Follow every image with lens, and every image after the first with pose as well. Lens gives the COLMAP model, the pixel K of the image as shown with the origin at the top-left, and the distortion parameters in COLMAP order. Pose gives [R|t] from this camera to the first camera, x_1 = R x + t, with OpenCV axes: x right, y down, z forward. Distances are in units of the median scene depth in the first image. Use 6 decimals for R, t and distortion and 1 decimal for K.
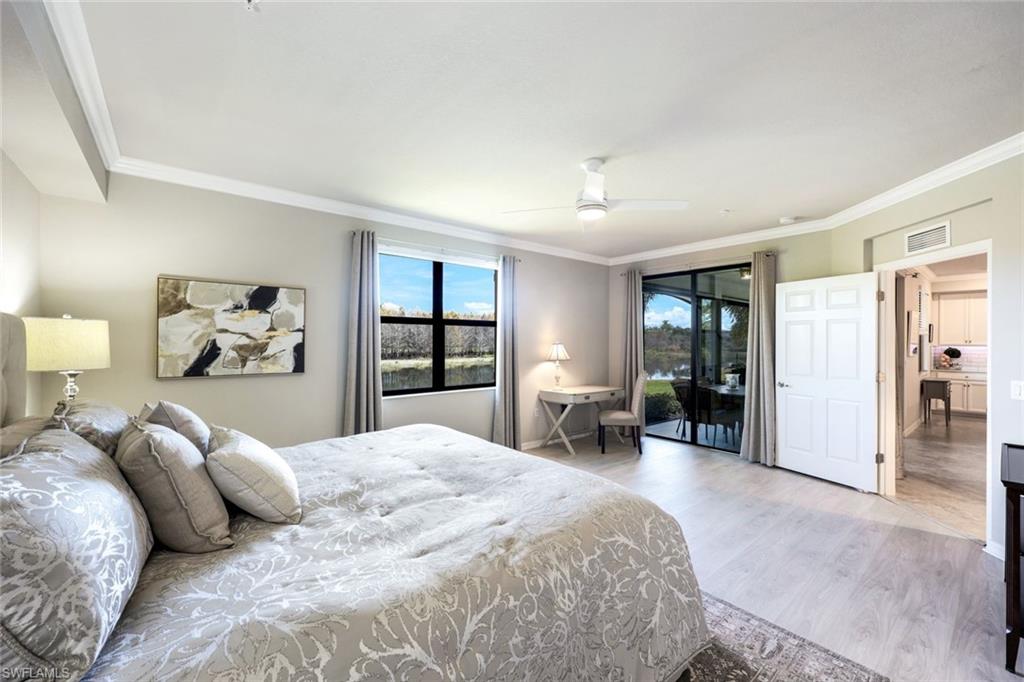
lens RADIAL K [[413.2, 0, 508.8], [0, 413.2, 341.7], [0, 0, 1]] dist [0.002961, 0.000389]
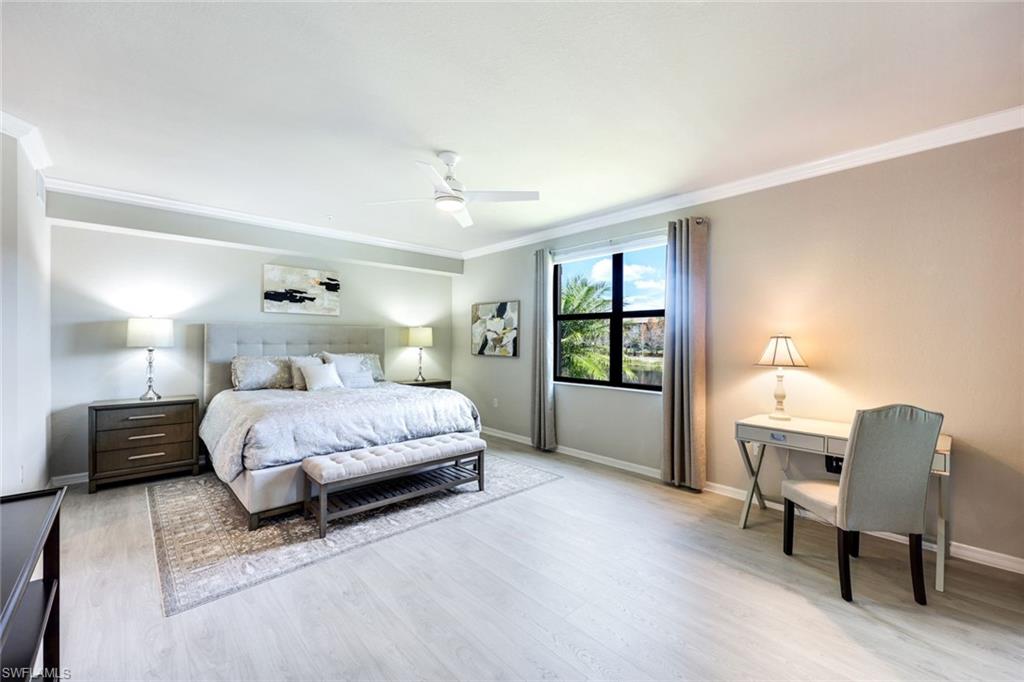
lens RADIAL K [[413.2, 0, 508.8], [0, 413.2, 341.7], [0, 0, 1]] dist [0.002961, 0.000389]
pose [[0.054586, -0.000410, -0.998509, 1.057039], [-0.007718, 0.999970, -0.000832, 0.022834], [0.998479, 0.007752, 0.054581, 0.938019]]
